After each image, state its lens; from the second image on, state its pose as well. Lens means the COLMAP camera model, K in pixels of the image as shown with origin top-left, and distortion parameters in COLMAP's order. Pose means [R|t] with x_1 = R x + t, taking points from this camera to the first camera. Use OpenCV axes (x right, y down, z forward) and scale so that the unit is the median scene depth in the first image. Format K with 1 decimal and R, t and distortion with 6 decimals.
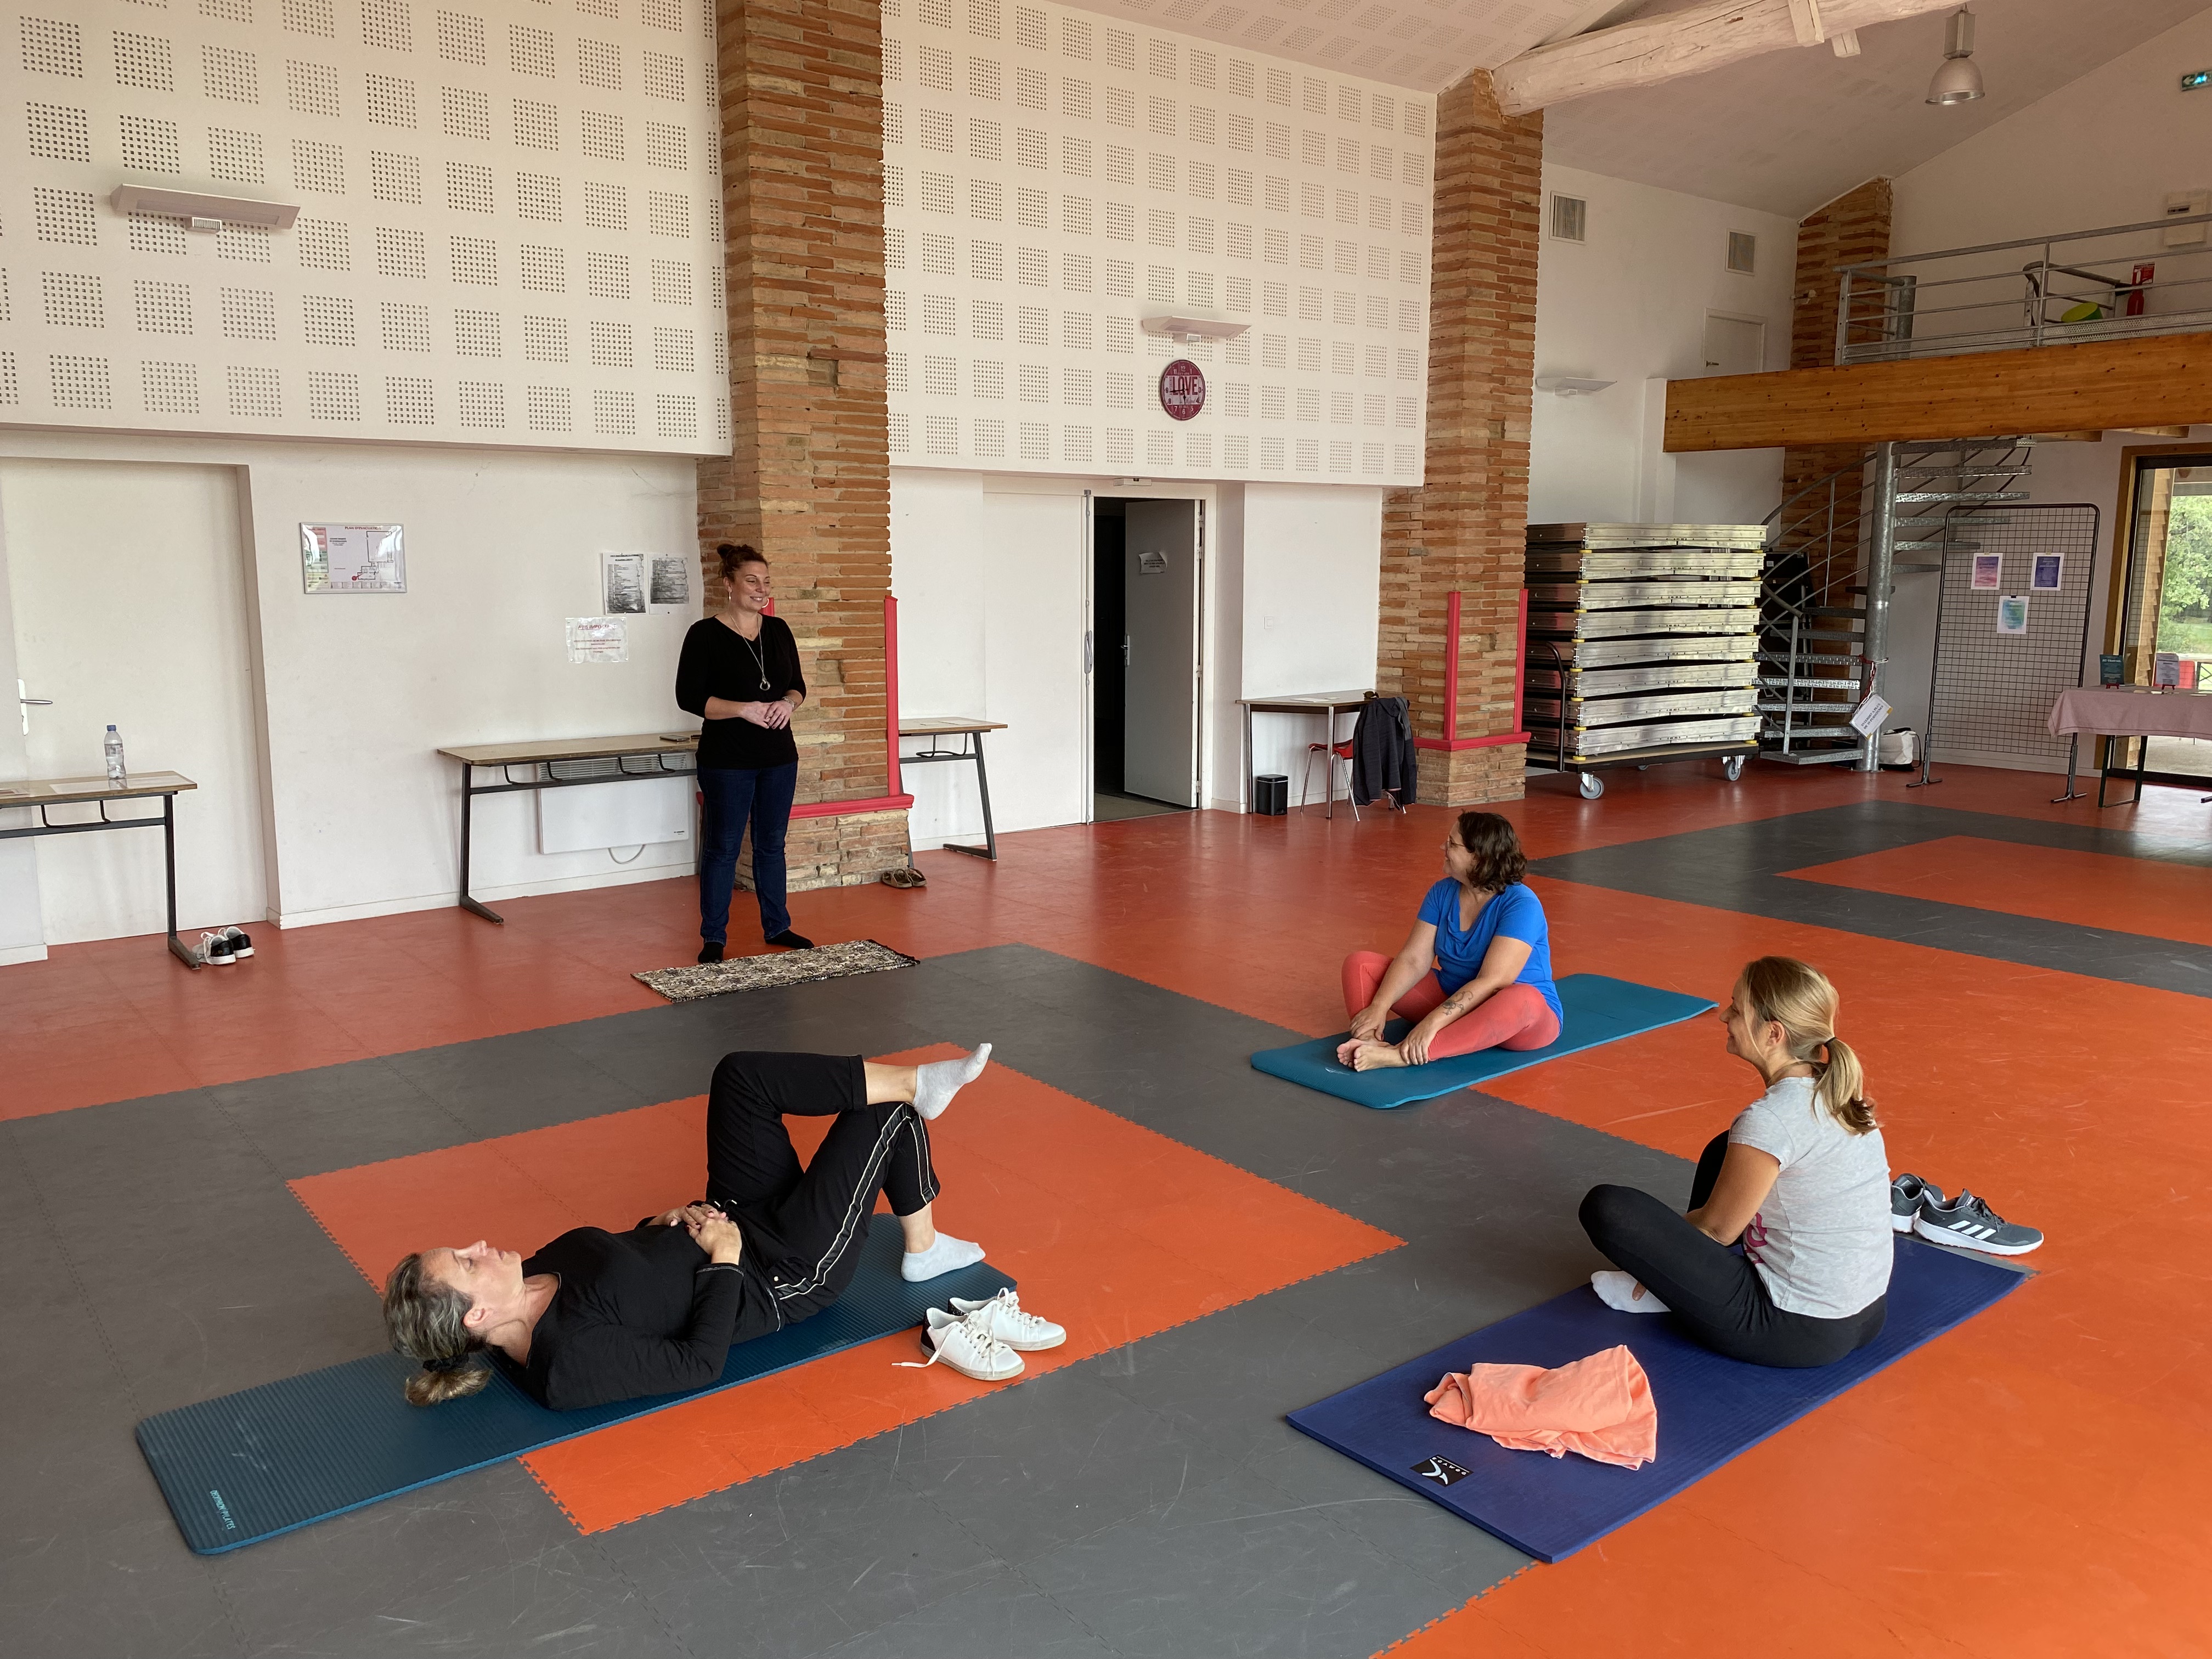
lens RADIAL K [[1708.9, 0, 1104.1], [0, 1708.9, 828.5], [0, 0, 1]] dist [0.017783, -0.017694]
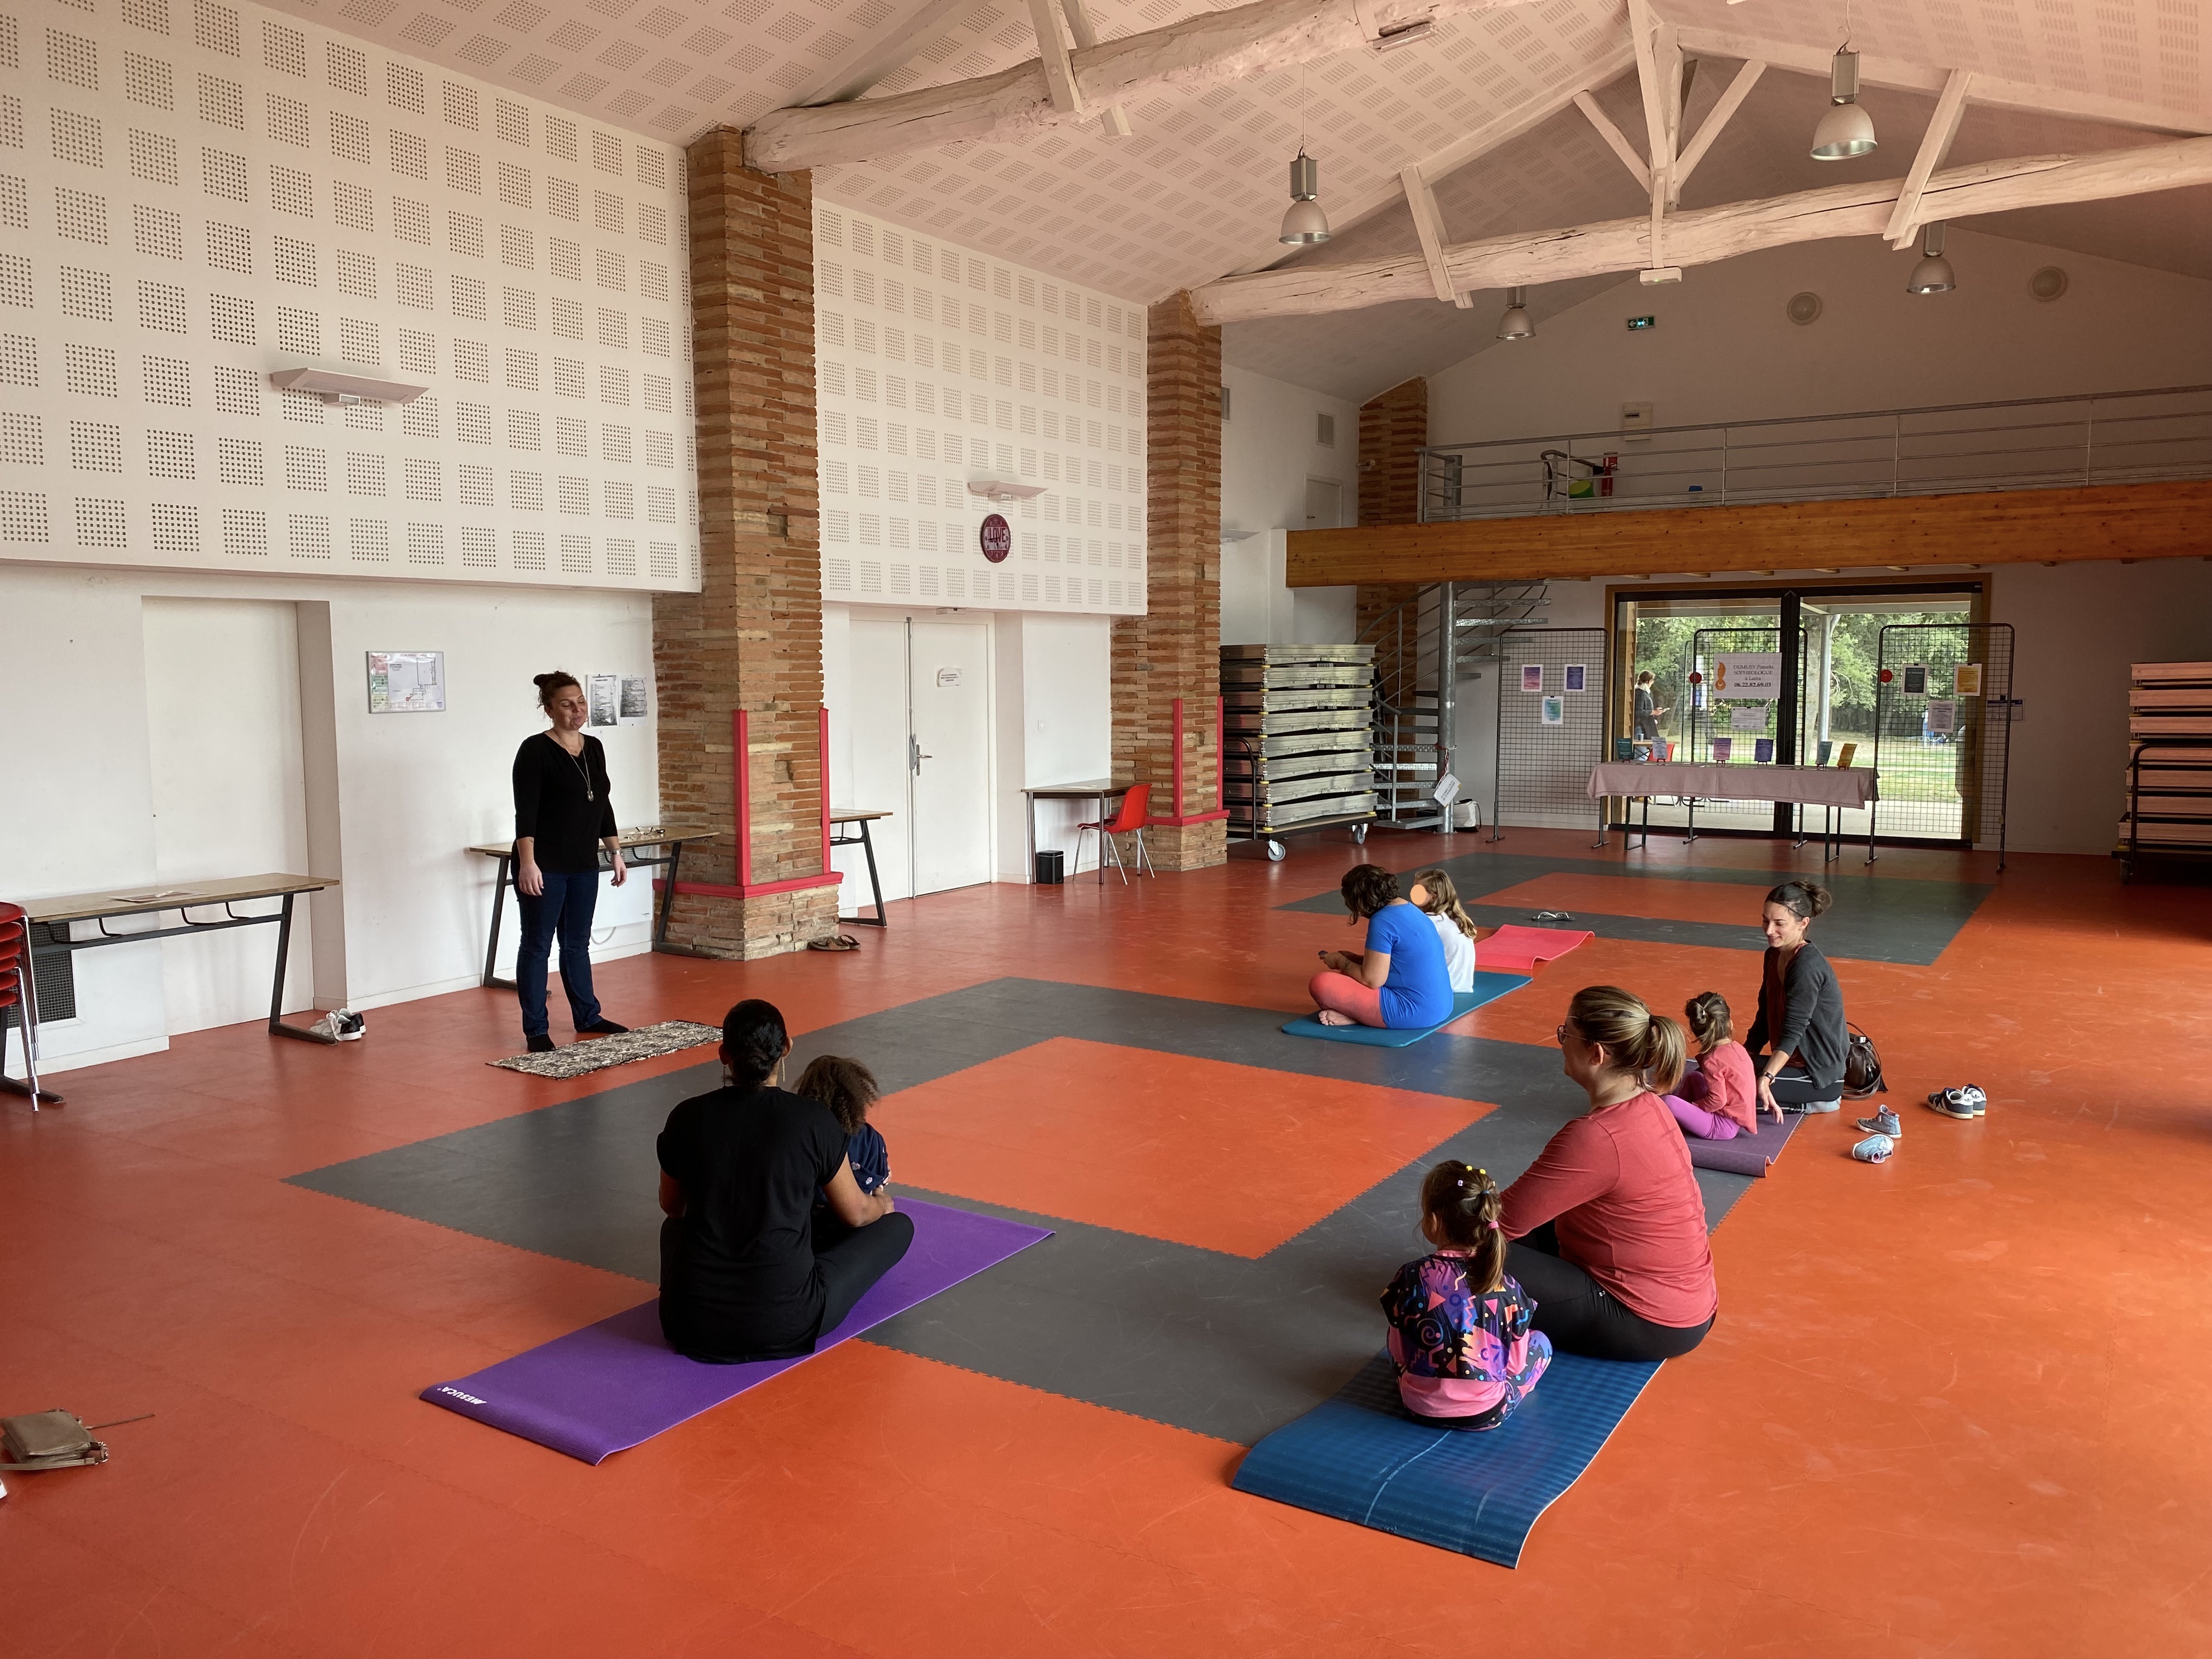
lens RADIAL K [[1708.9, 0, 1082.8], [0, 1708.9, 851.6], [0, 0, 1]] dist [0.017783, -0.017694]
pose [[0.945844, -0.043065, 0.321752, -0.297259], [0.059223, 0.997419, -0.040596, 0.021521], [-0.319174, 0.057452, 0.945953, -0.166490]]
